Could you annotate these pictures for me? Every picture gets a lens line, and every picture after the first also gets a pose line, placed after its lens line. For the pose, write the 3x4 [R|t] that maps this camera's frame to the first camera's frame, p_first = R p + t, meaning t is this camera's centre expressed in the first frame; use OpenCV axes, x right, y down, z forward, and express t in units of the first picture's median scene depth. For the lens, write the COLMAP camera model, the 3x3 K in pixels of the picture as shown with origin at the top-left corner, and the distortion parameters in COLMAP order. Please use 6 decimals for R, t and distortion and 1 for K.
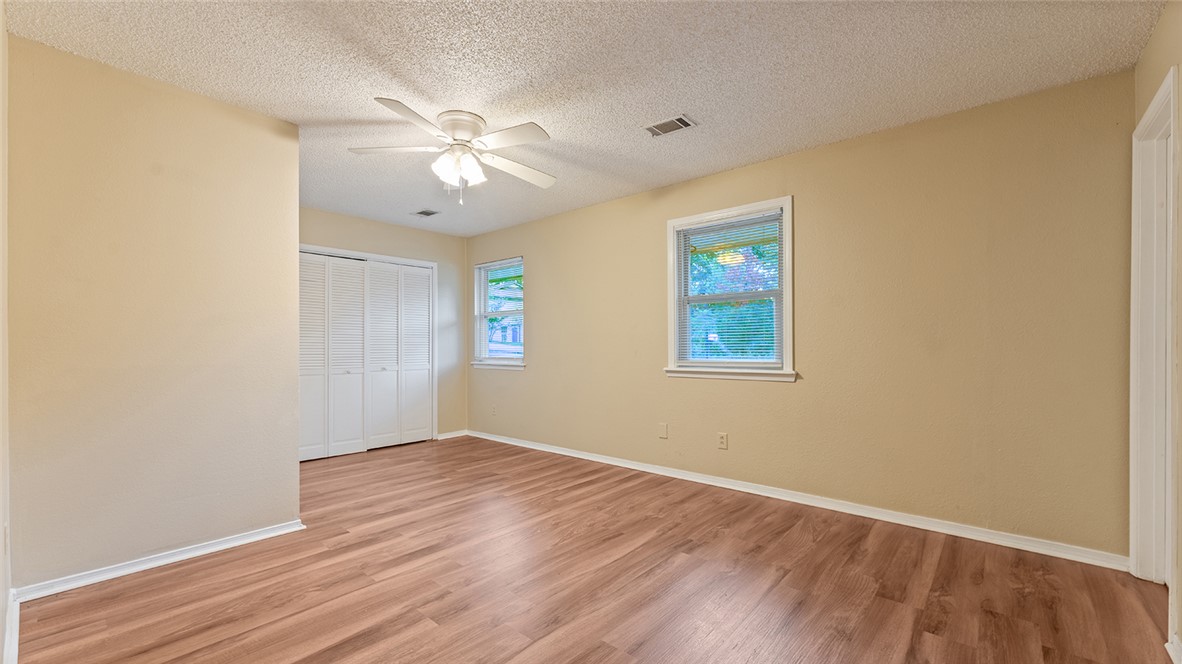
lens RADIAL K [[483.7, 0, 584.2], [0, 483.7, 343.2], [0, 0, 1]] dist [0.002916, -0.000273]
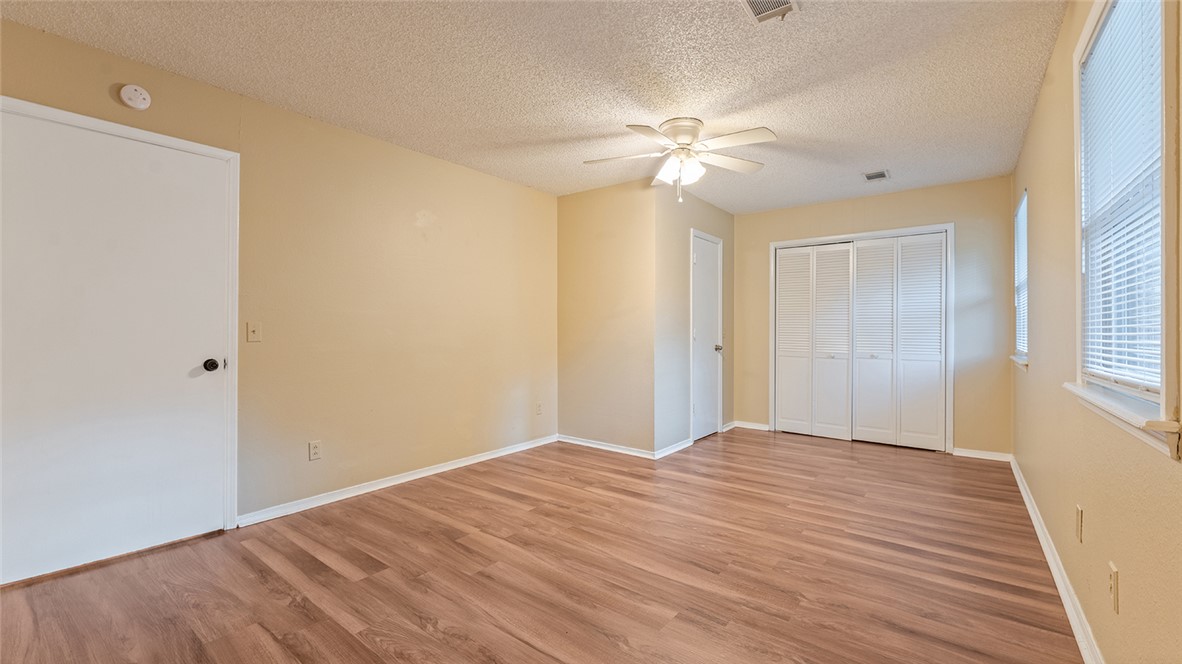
lens RADIAL K [[483.7, 0, 583.2], [0, 483.7, 327.6], [0, 0, 1]] dist [0.002916, -0.000273]
pose [[0.044319, -0.001860, -0.999016, 0.721961], [0.002657, 0.999995, -0.001744, -0.001364], [0.999014, -0.002577, 0.044324, 0.636445]]
